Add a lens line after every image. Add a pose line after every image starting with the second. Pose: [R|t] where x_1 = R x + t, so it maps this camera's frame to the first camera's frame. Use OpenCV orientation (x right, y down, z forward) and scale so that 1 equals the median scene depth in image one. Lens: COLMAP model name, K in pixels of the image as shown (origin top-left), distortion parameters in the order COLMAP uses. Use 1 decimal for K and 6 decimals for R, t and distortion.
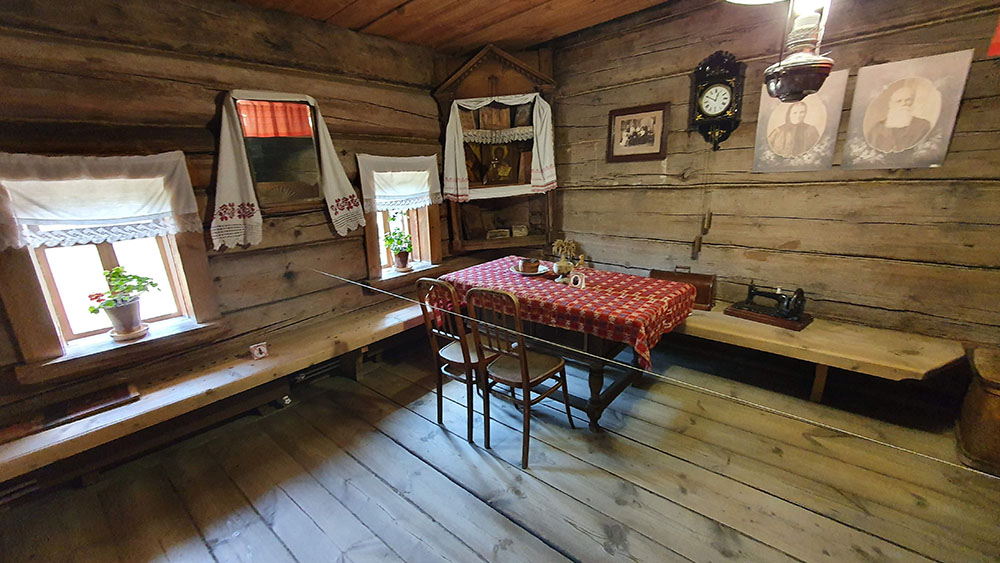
lens RADIAL K [[395.9, 0, 500.0], [0, 395.9, 281.5], [0, 0, 1]] dist [0.002550, 0.000309]
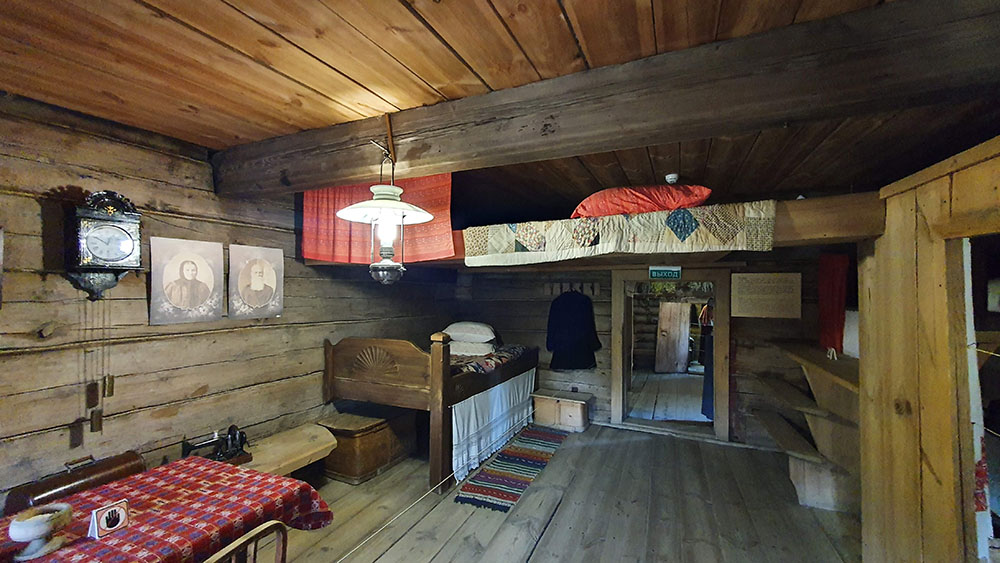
lens RADIAL K [[395.9, 0, 500.0], [0, 395.9, 281.5], [0, 0, 1]] dist [0.002550, 0.000309]
pose [[-0.286444, 0.063421, 0.955996, -0.525320], [0.263252, 0.964612, 0.014885, -0.187376], [-0.921221, 0.255932, -0.293003, 0.540816]]
